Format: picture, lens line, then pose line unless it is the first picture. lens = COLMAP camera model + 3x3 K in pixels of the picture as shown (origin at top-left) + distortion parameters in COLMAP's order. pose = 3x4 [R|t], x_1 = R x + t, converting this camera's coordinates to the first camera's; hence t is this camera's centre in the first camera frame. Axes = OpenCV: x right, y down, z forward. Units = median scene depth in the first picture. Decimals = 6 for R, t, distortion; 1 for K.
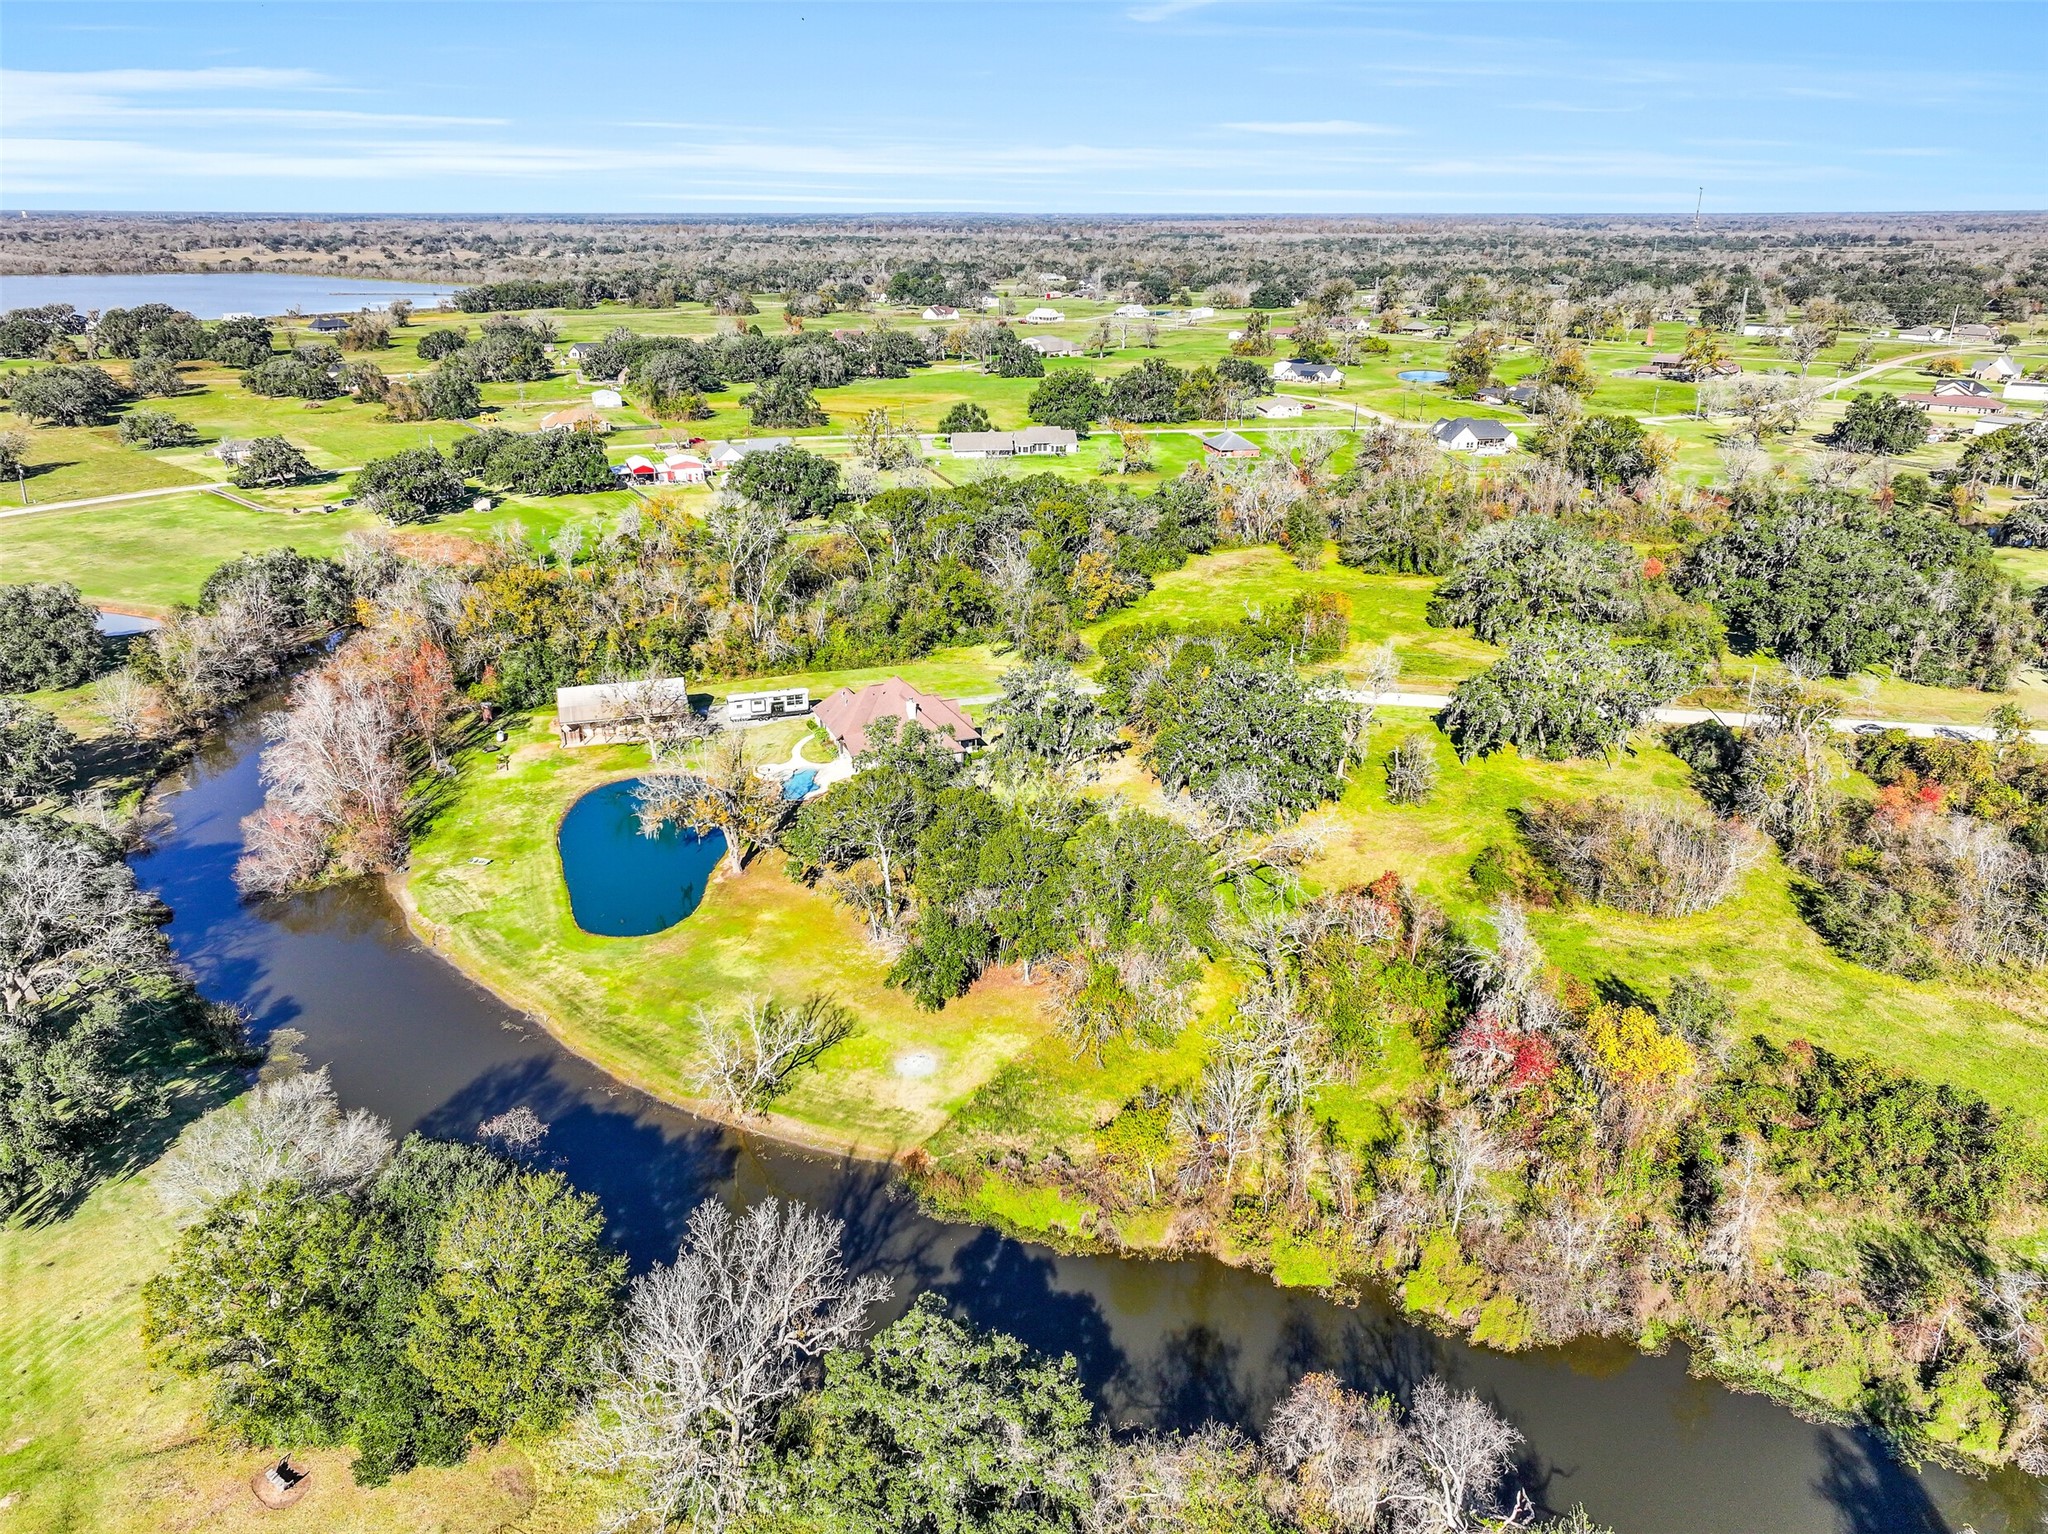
lens RADIAL K [[1439.6, 0, 1022.4], [0, 1439.6, 766.8], [0, 0, 1]] dist [0.003380, 0.010540]
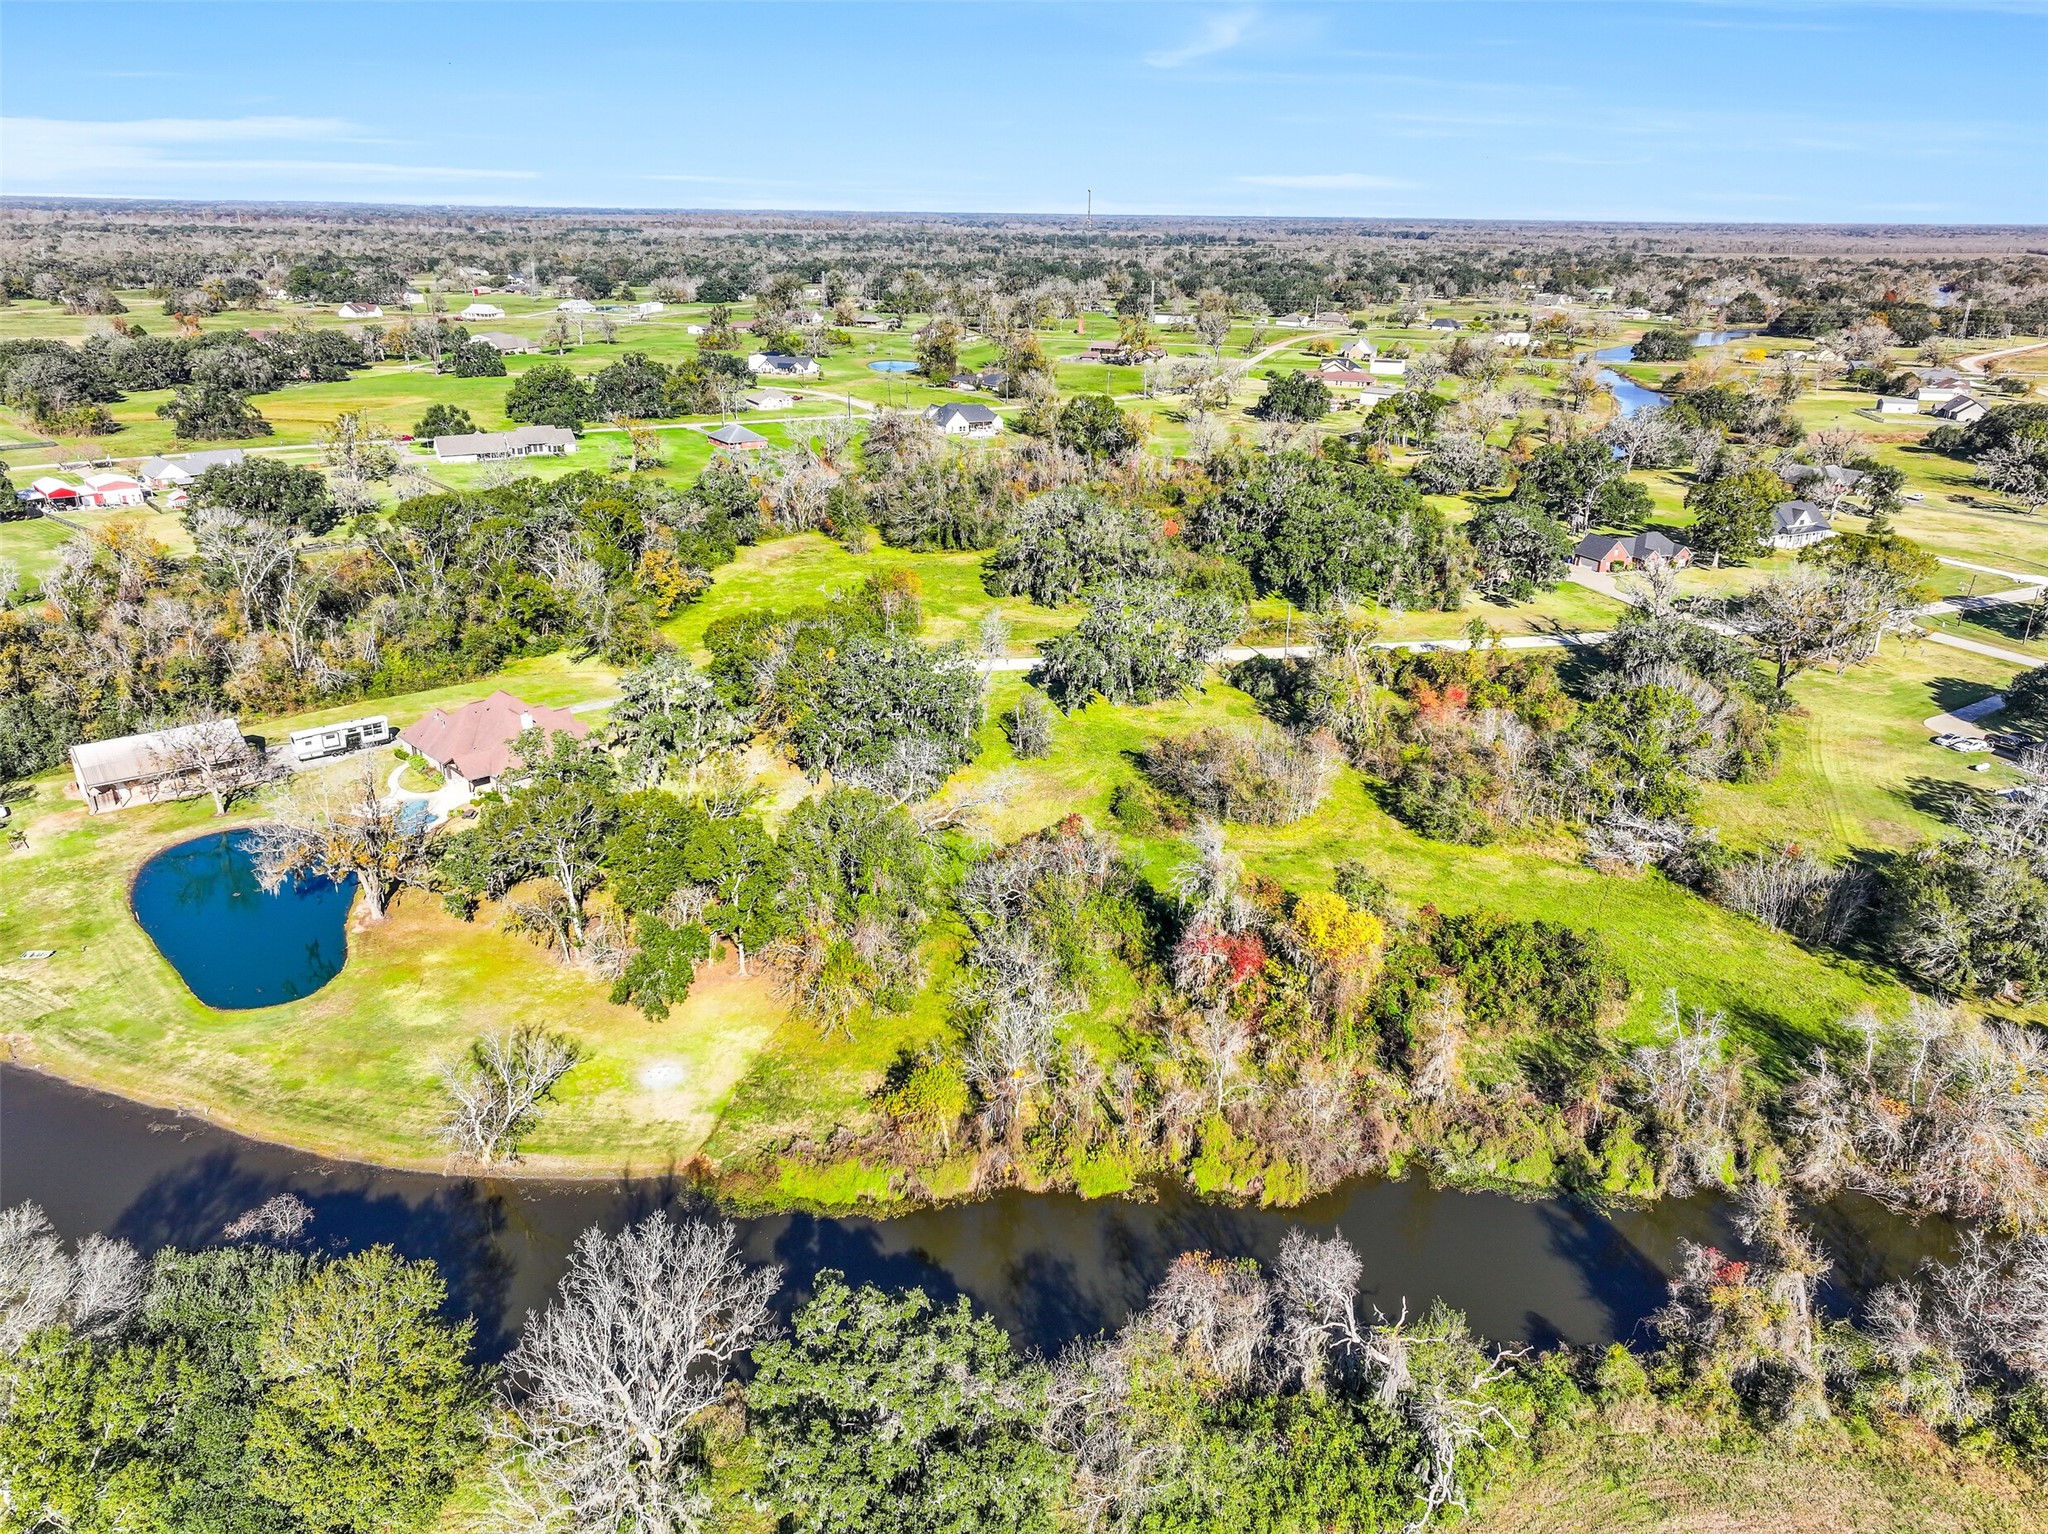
lens RADIAL K [[1439.6, 0, 1022.2], [0, 1439.6, 772.2], [0, 0, 1]] dist [0.003380, 0.010540]
pose [[0.928959, -0.123041, 0.349136, -0.118529], [0.121054, 0.992262, 0.027596, 0.005936], [-0.349829, 0.016629, 0.936666, 0.005918]]
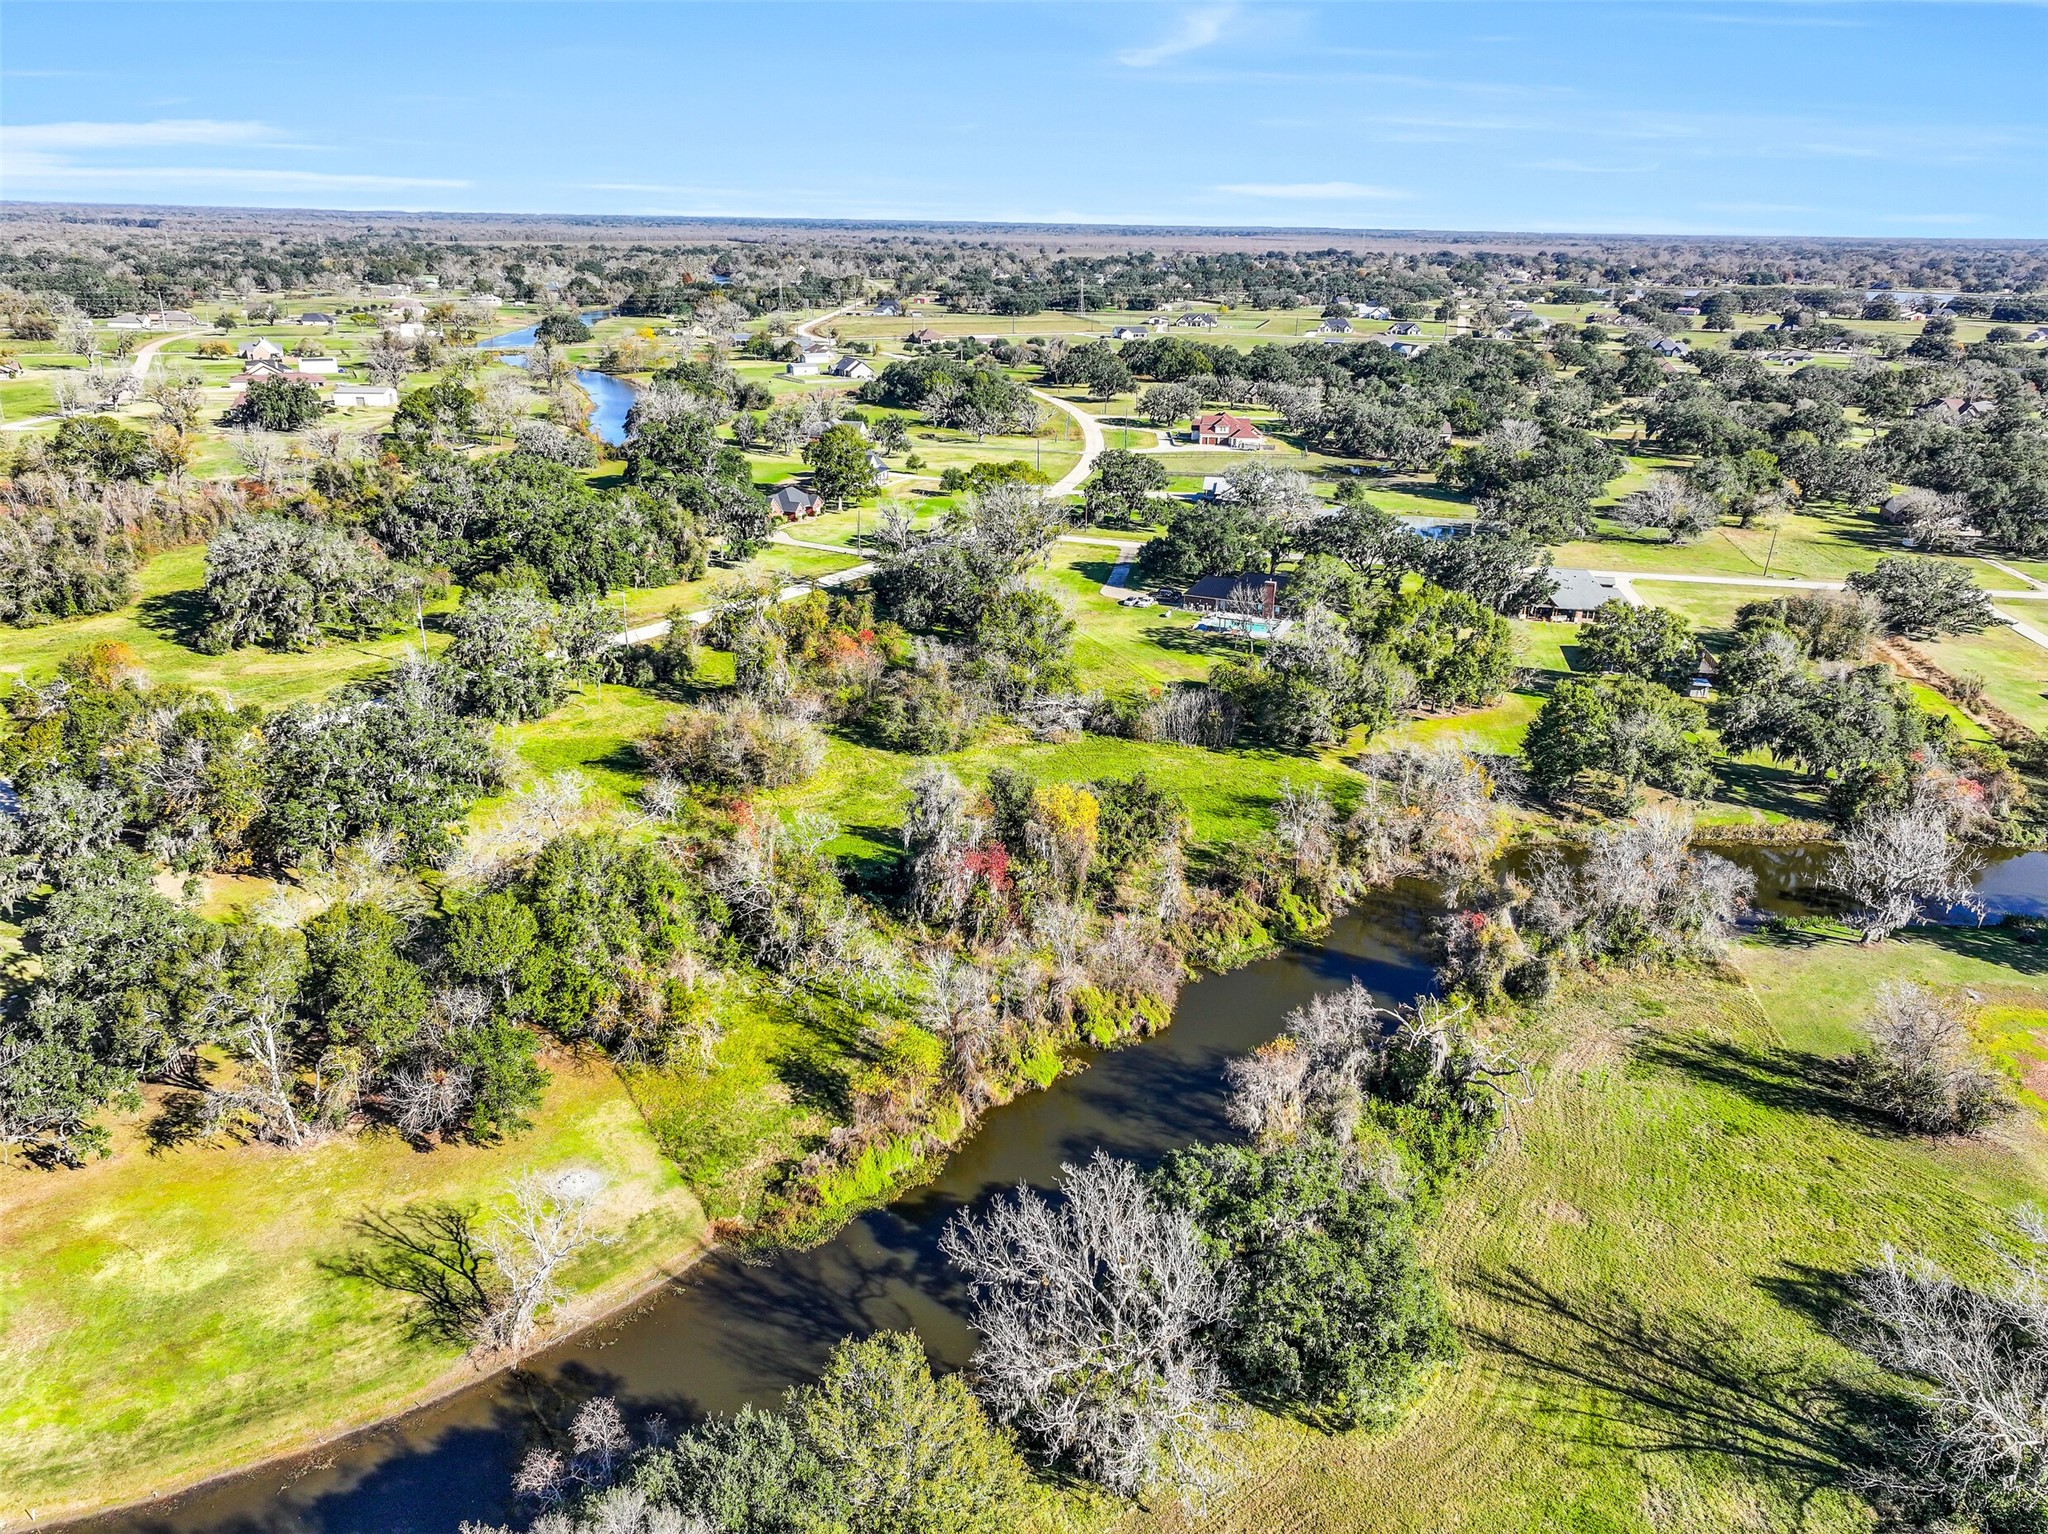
lens RADIAL K [[1439.6, 0, 1027.5], [0, 1439.6, 766.0], [0, 0, 1]] dist [0.003380, 0.010540]
pose [[0.390343, -0.319869, 0.863317, -0.458488], [0.315308, 0.927445, 0.201065, -0.079907], [-0.864993, 0.193726, 0.462879, 0.241288]]
